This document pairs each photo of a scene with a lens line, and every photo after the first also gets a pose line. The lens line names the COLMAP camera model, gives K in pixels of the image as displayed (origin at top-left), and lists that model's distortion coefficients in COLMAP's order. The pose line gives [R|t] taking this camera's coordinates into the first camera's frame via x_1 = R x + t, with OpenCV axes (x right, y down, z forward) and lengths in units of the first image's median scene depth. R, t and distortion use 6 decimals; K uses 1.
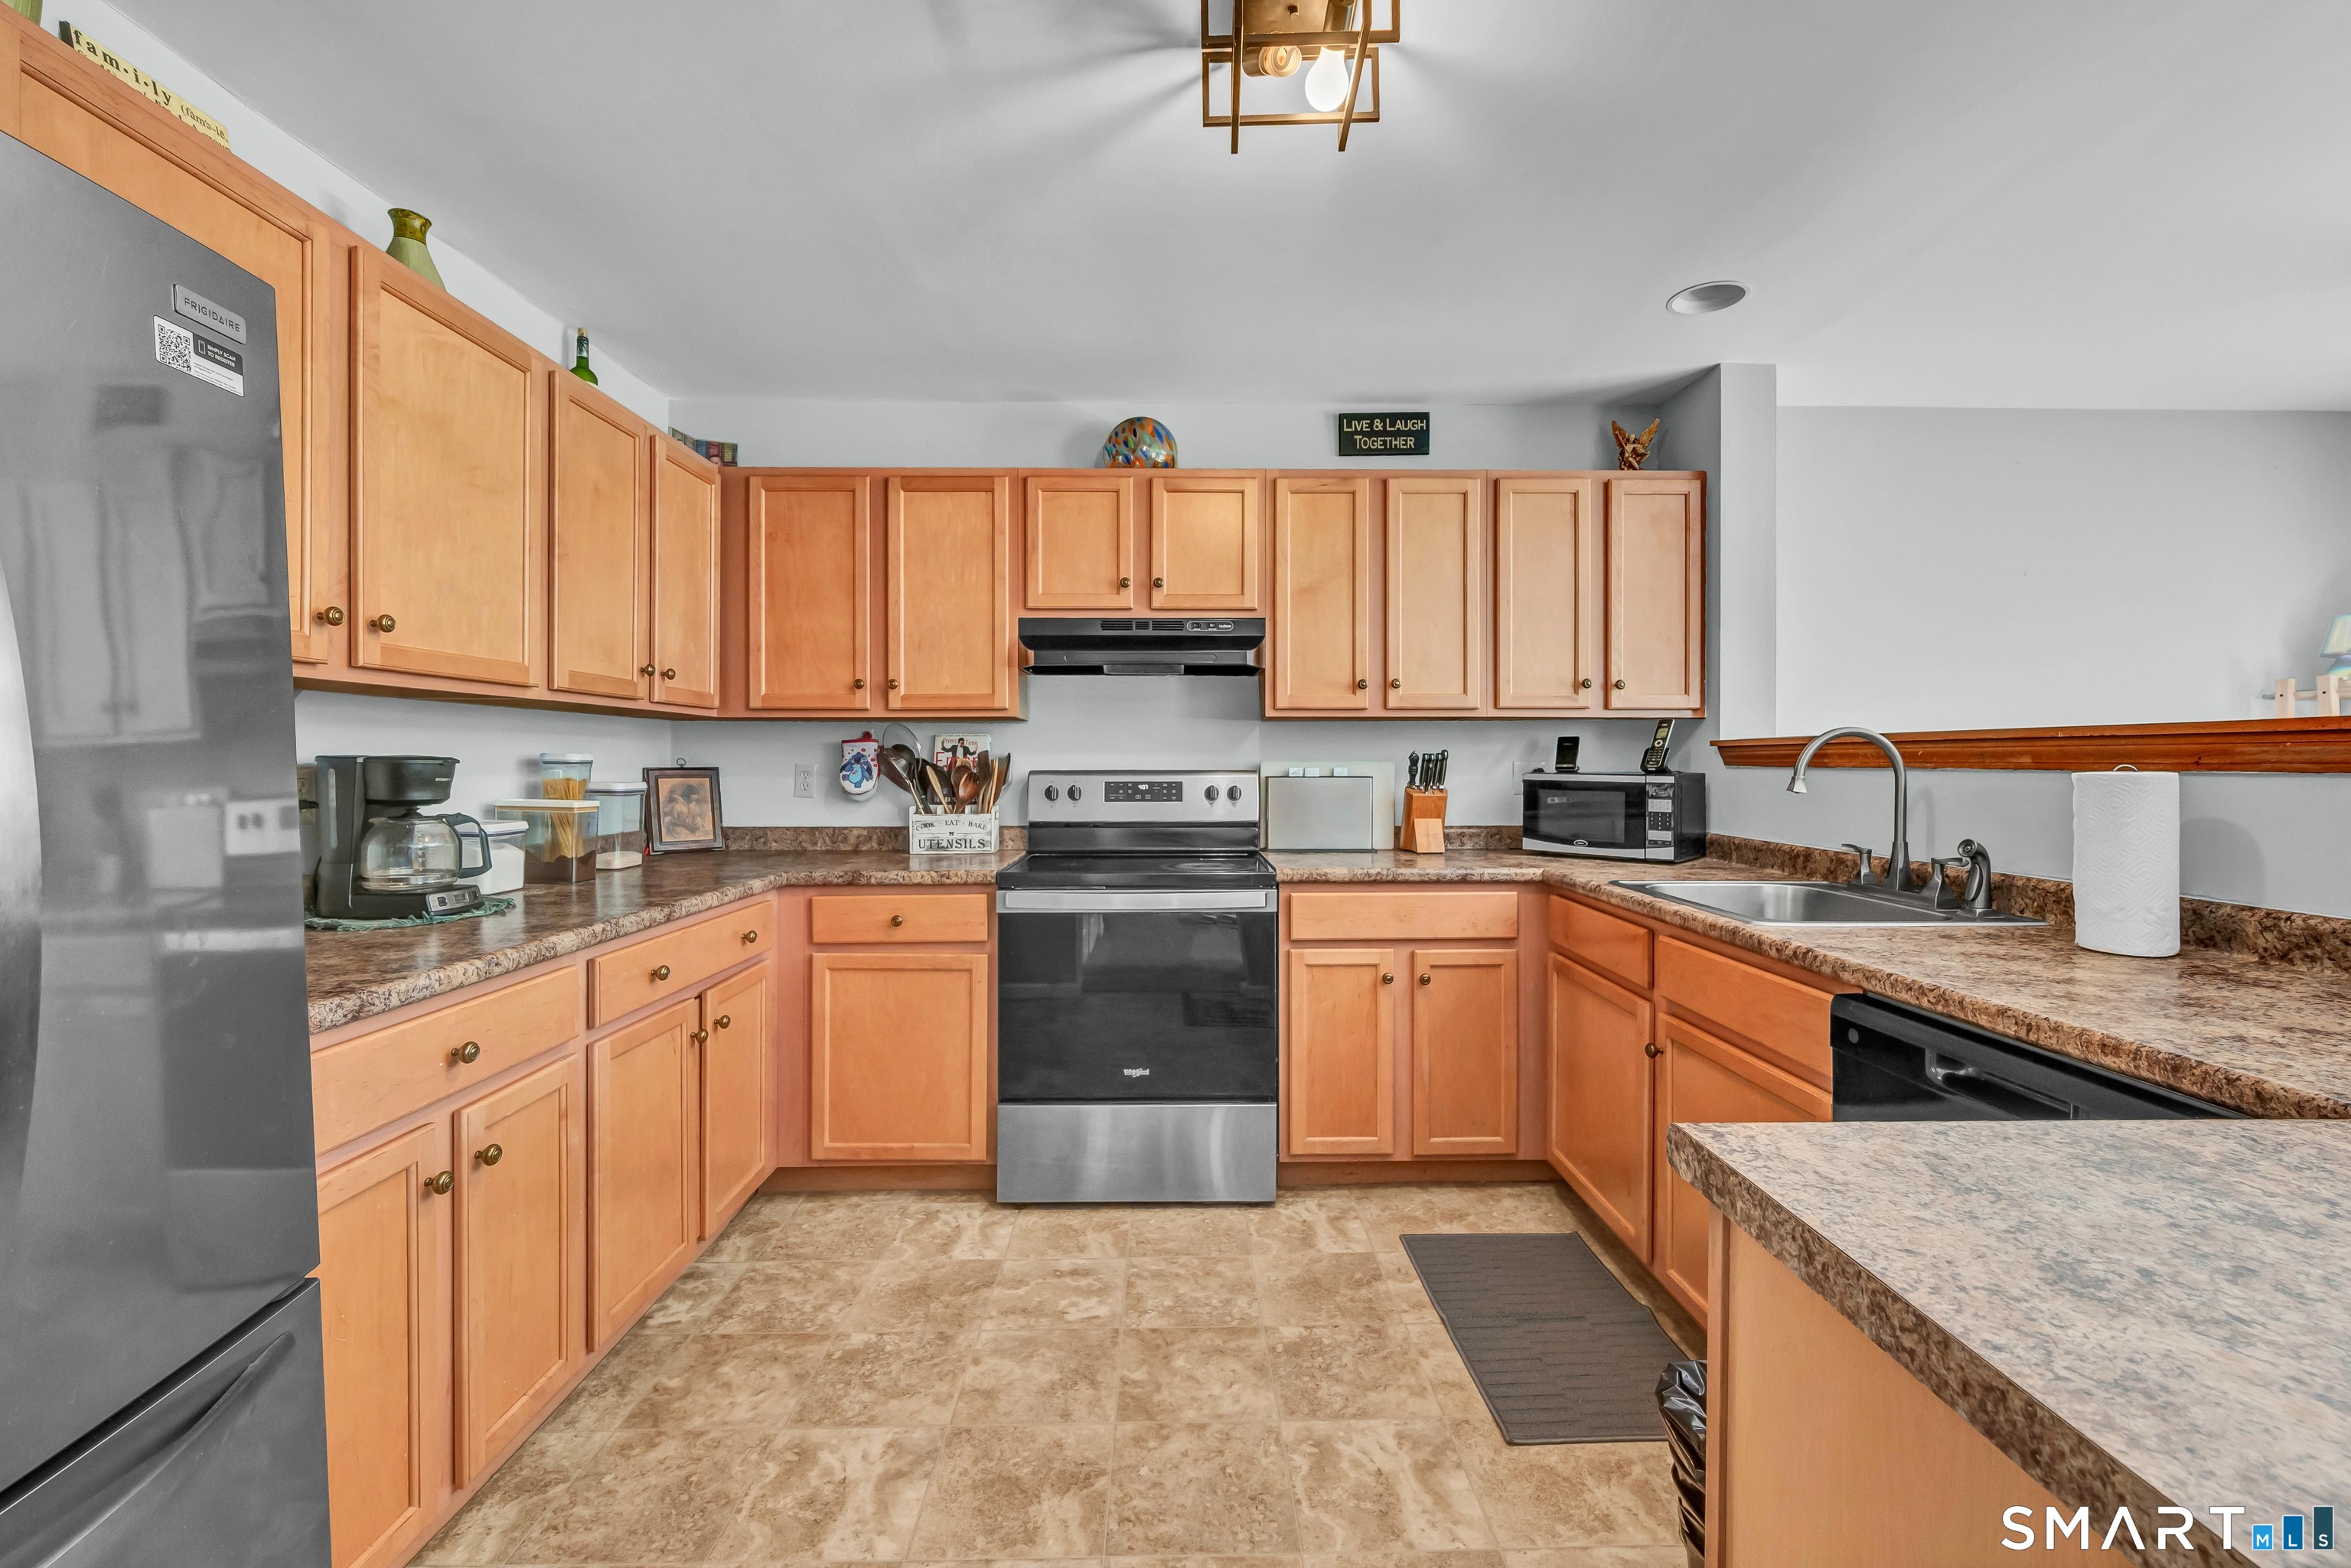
lens RADIAL K [[977.6, 0, 1187.0], [0, 977.6, 765.8], [0, 0, 1]] dist [-0.000951, -0.000097]
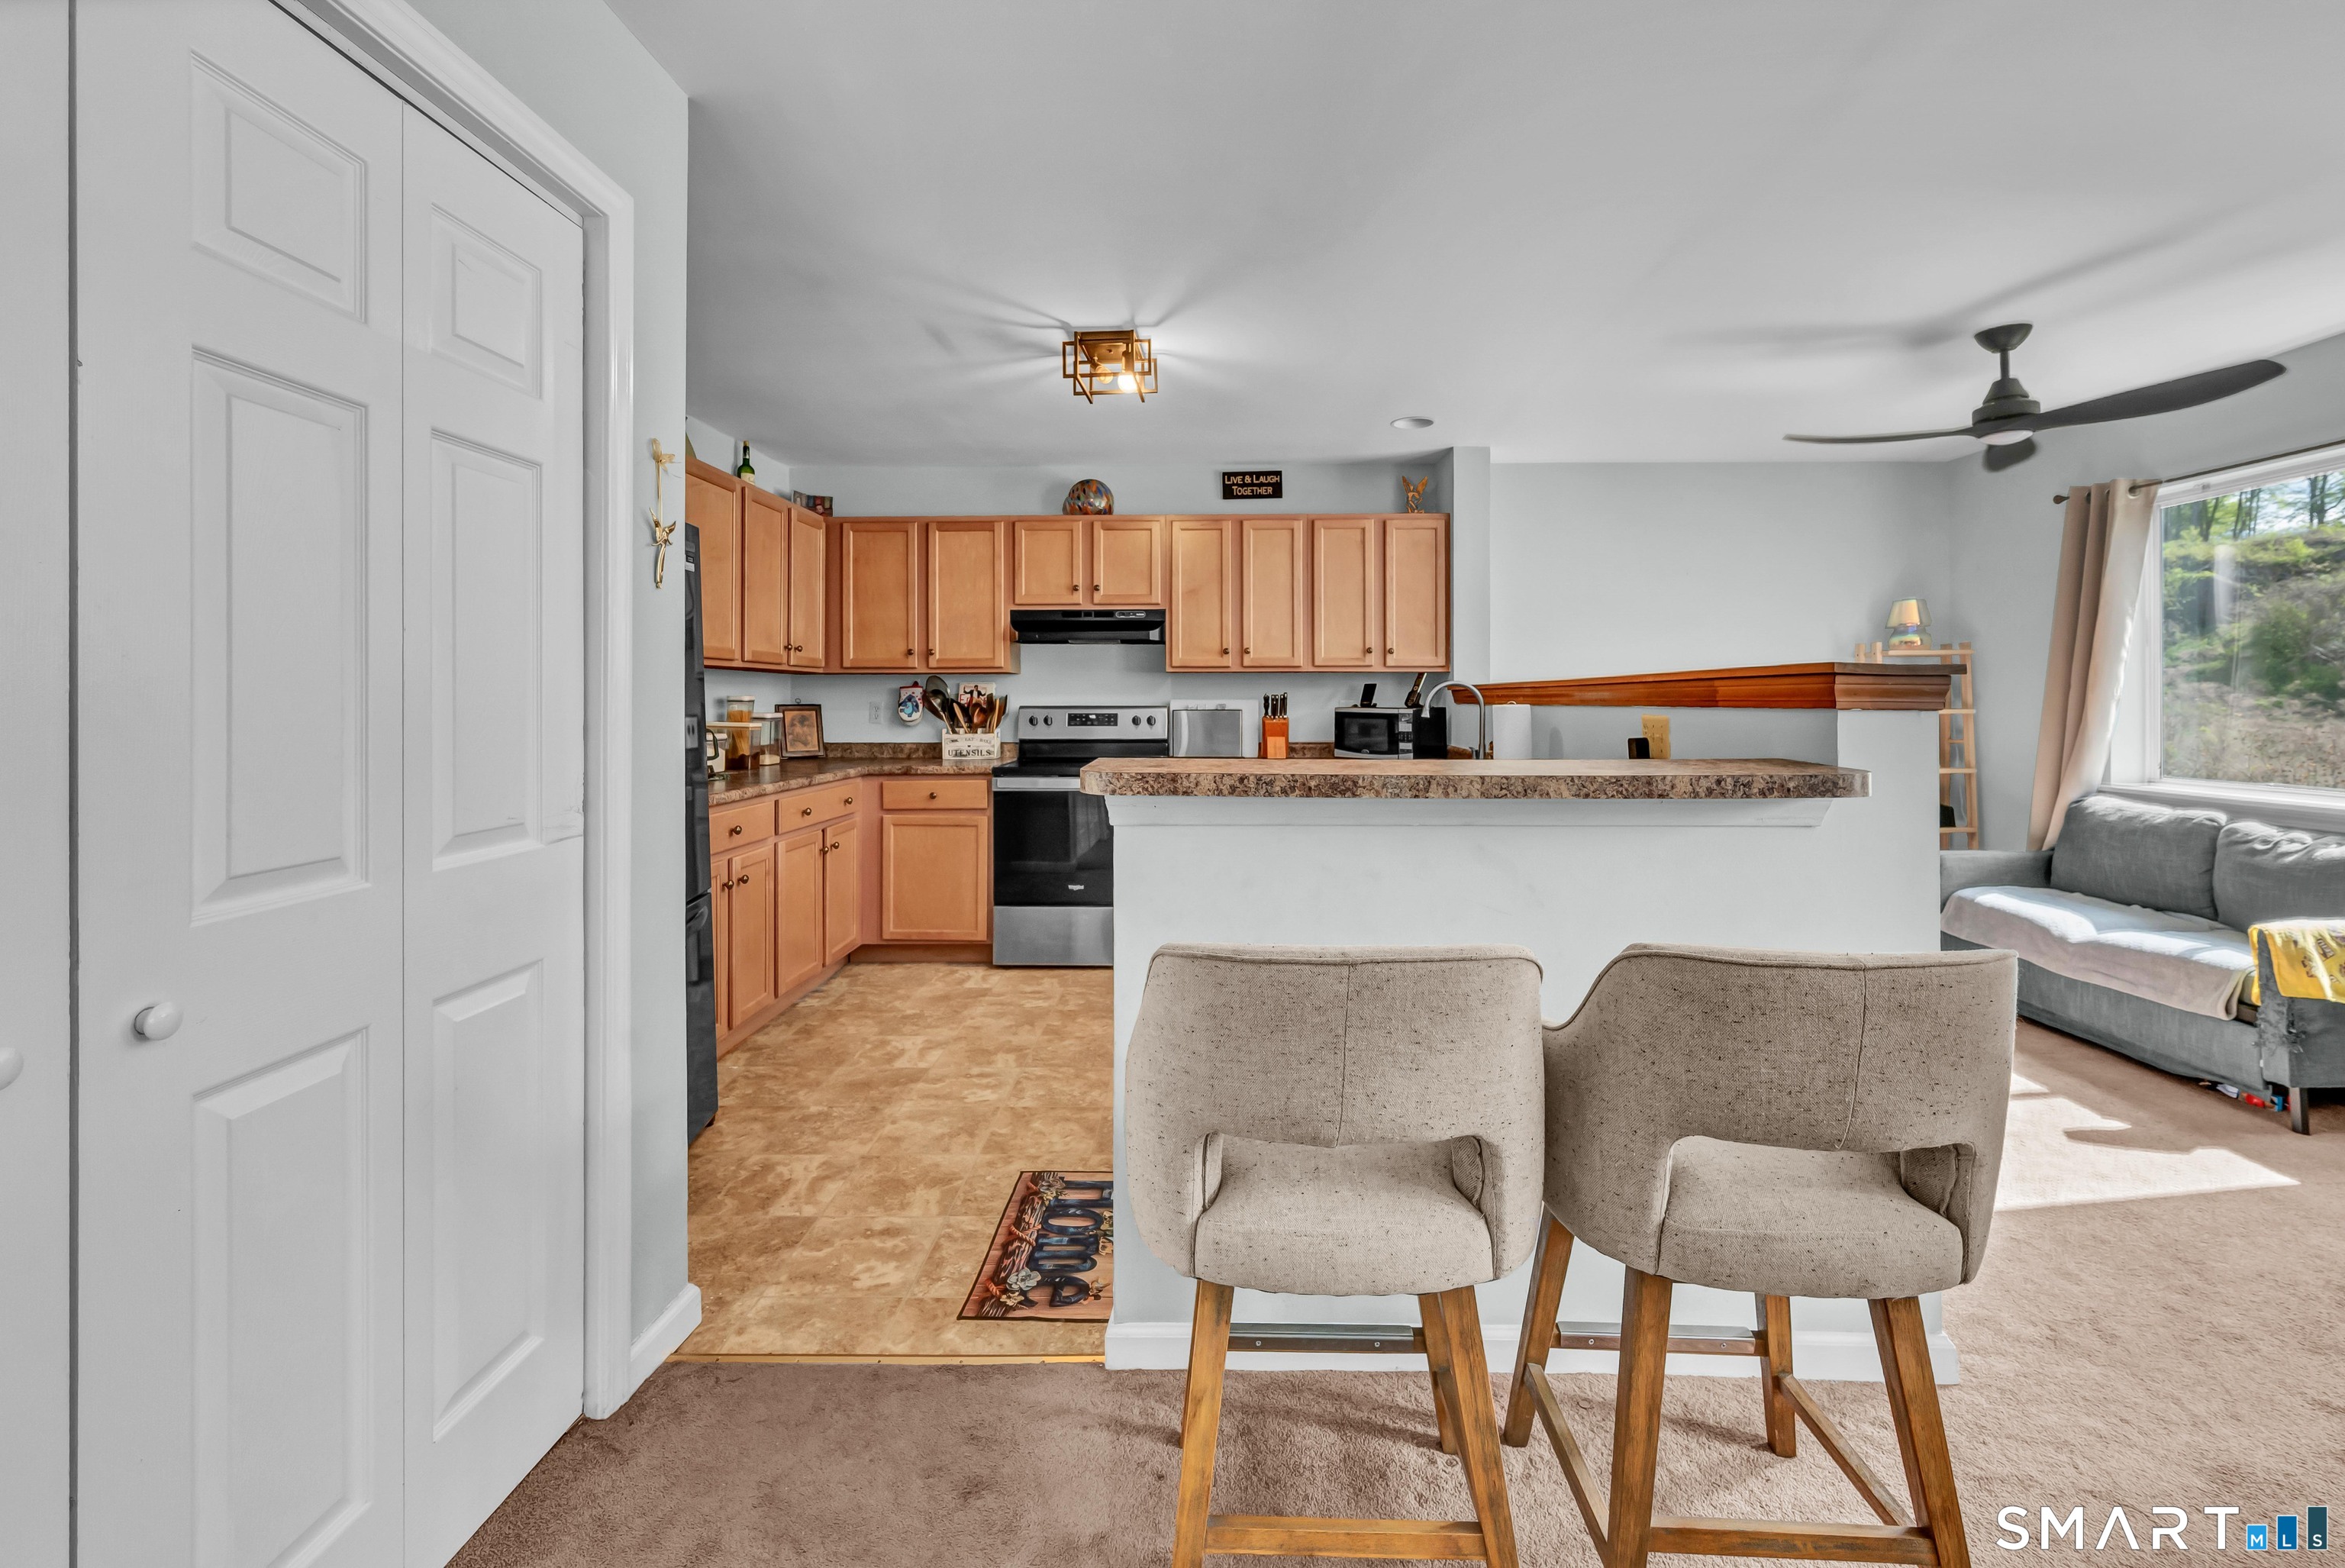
lens RADIAL K [[966.4, 0, 1203.3], [0, 966.4, 703.4], [0, 0, 1]] dist [0.001809, -0.000734]
pose [[0.999547, -0.000817, -0.030072, 0.187722], [0.000785, 0.999999, -0.001077, 0.002727], [0.030073, 0.001053, 0.999547, -0.557526]]
